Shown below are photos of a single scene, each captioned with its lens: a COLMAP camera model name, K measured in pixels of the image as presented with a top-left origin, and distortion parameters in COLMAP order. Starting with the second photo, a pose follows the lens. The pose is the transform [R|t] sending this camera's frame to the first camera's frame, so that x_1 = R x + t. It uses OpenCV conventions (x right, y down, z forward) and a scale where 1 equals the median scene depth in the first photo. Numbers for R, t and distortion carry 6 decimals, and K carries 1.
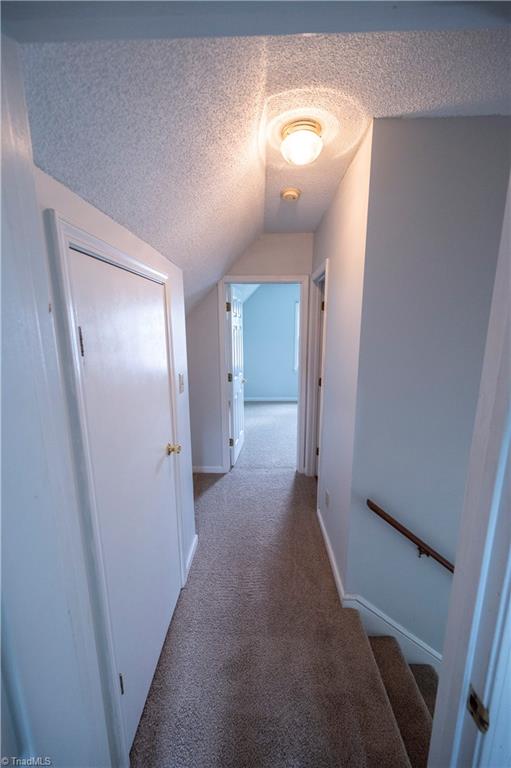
lens RADIAL K [[301.7, 0, 255.5], [0, 301.7, 384.0], [0, 0, 1]] dist [-0.001049, 0.000011]
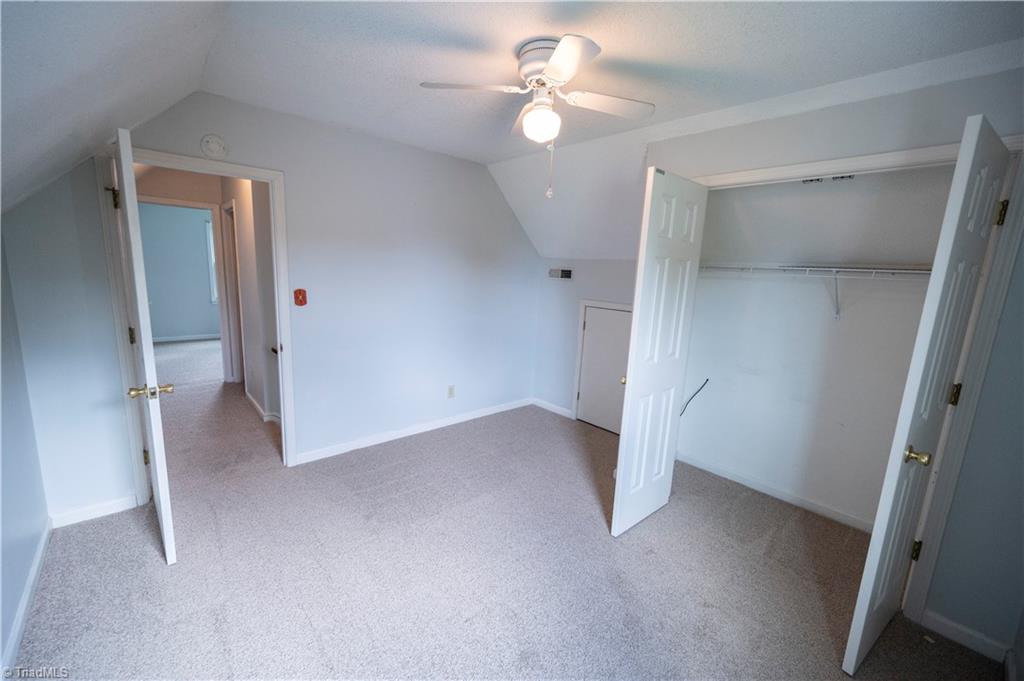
lens RADIAL K [[402.3, 0, 512.0], [0, 402.3, 340.5], [0, 0, 1]] dist [-0.001049, 0.000011]
pose [[0.716604, -0.081905, 0.692654, -0.119354], [0.078085, 0.996259, 0.037021, 0.178501], [-0.693096, 0.027556, 0.720319, -0.800791]]
